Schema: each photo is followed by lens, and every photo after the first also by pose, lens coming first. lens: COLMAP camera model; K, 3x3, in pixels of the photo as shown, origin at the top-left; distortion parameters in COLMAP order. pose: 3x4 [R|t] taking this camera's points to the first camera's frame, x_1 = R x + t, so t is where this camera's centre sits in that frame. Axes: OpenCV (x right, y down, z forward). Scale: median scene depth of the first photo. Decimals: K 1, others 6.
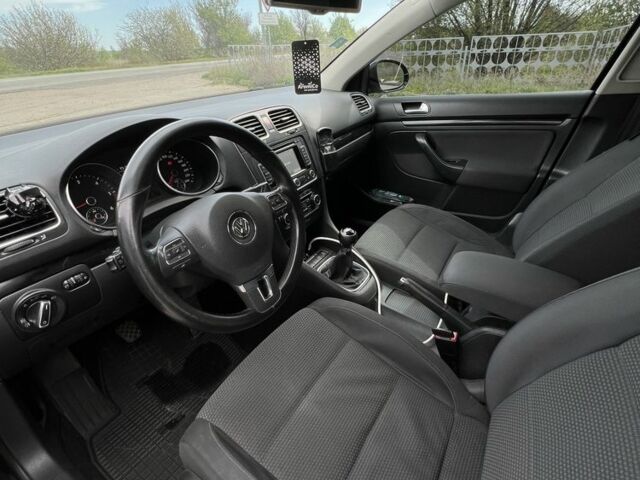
lens RADIAL K [[337.6, 0, 320.1], [0, 337.6, 240.0], [0, 0, 1]] dist [-0.009782, 0.001670]
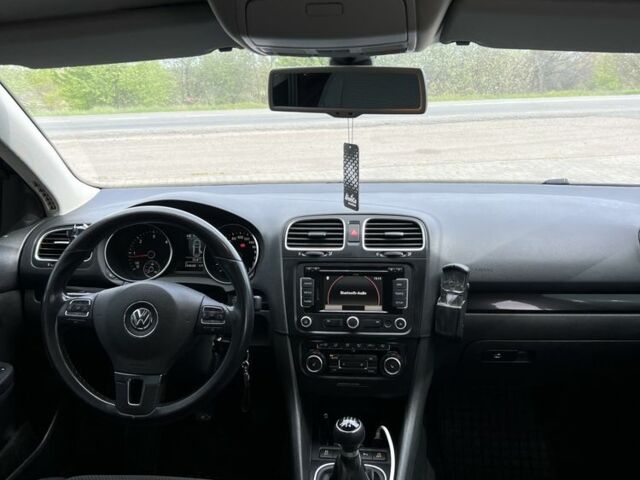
lens RADIAL K [[634.4, 0, 322.2], [0, 634.4, 241.5], [0, 0, 1]] dist [0.026985, 0.000000]
pose [[0.446966, 0.251180, -0.858563, 1.166766], [-0.443645, 0.895664, 0.031073, -0.403321], [0.776789, 0.367008, 0.511766, 0.299669]]
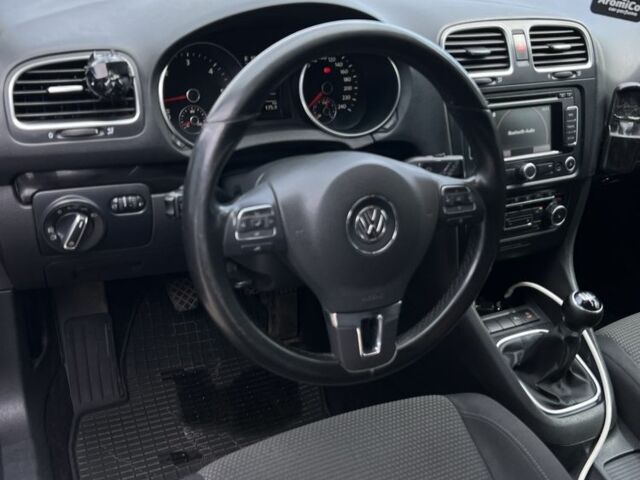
lens RADIAL K [[634.4, 0, 316.9], [0, 634.4, 241.1], [0, 0, 1]] dist [0.026985, 0.000000]
pose [[0.838952, 0.393177, -0.376260, 0.083097], [-0.378272, 0.918369, 0.116223, -0.077530], [0.391242, 0.044823, 0.919196, -0.025658]]
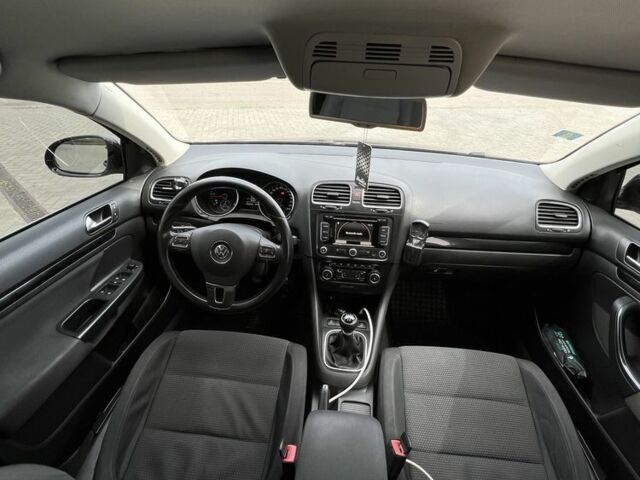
lens RADIAL K [[337.6, 0, 321.7], [0, 337.6, 240.9], [0, 0, 1]] dist [-0.009782, 0.001670]
pose [[0.451054, 0.494545, -0.742951, 0.828377], [-0.487671, 0.833751, 0.258915, -0.532704], [0.747481, 0.245531, 0.617242, 0.301210]]
